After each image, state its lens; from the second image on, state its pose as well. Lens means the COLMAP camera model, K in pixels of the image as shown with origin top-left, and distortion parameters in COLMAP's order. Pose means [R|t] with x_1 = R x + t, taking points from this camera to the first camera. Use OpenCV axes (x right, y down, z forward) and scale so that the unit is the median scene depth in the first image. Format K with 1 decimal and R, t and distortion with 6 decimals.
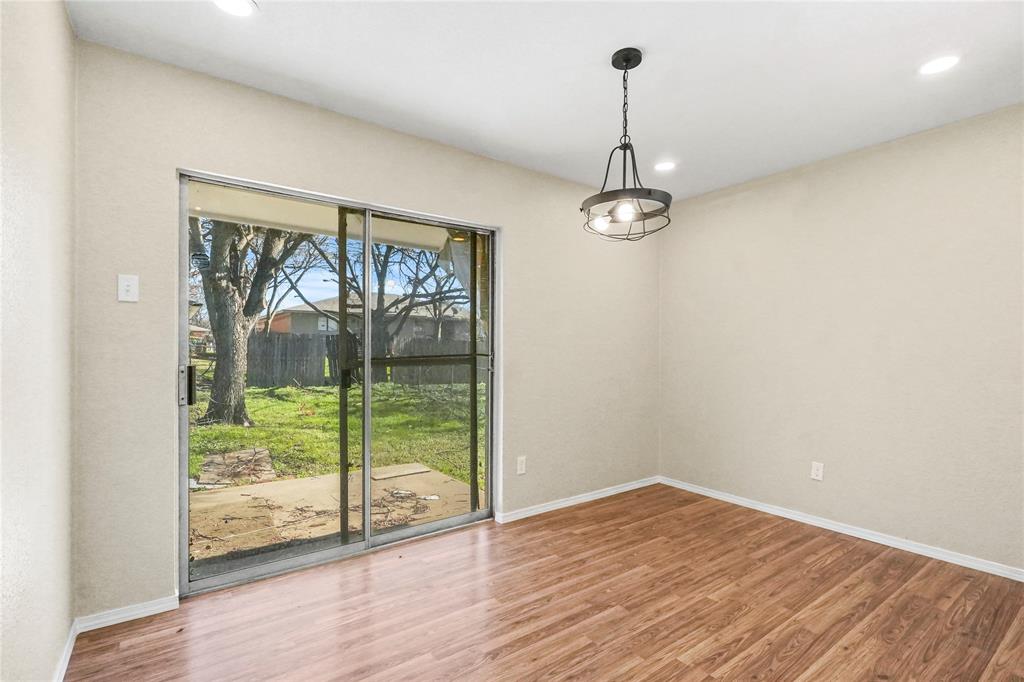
lens RADIAL K [[470.3, 0, 513.7], [0, 470.3, 361.0], [0, 0, 1]] dist [-0.000335, 0.000050]
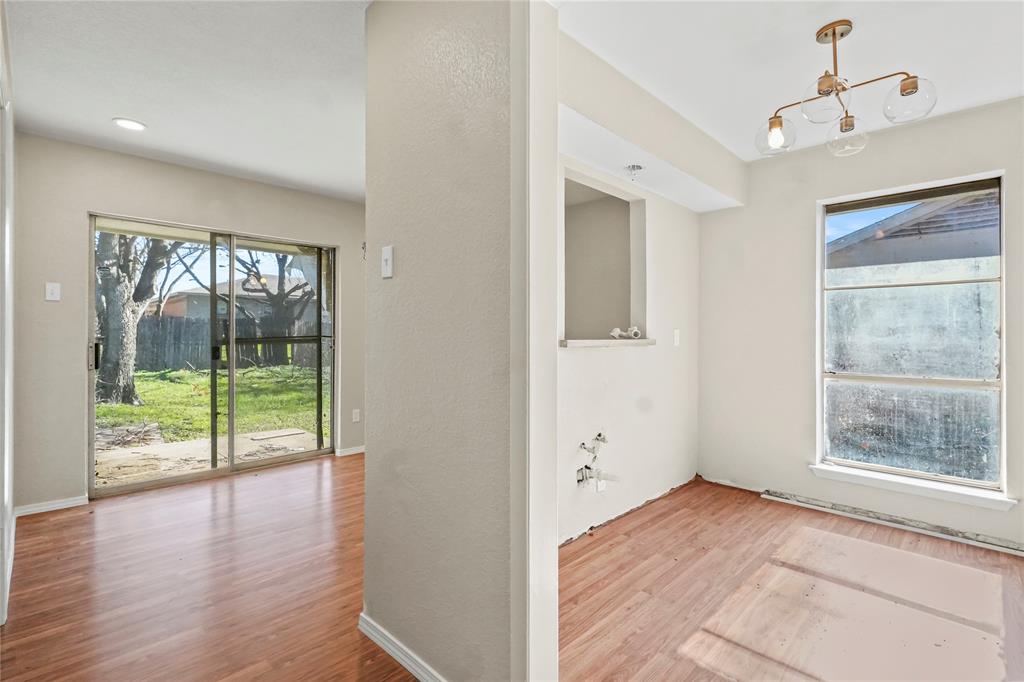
lens RADIAL K [[472.5, 0, 513.2], [0, 472.5, 340.0], [0, 0, 1]] dist [-0.003928, -0.000444]
pose [[0.987234, -0.002424, 0.159260, 0.103697], [0.004044, 0.999943, -0.009845, 0.005556], [-0.159227, 0.010363, 0.987188, -0.187728]]
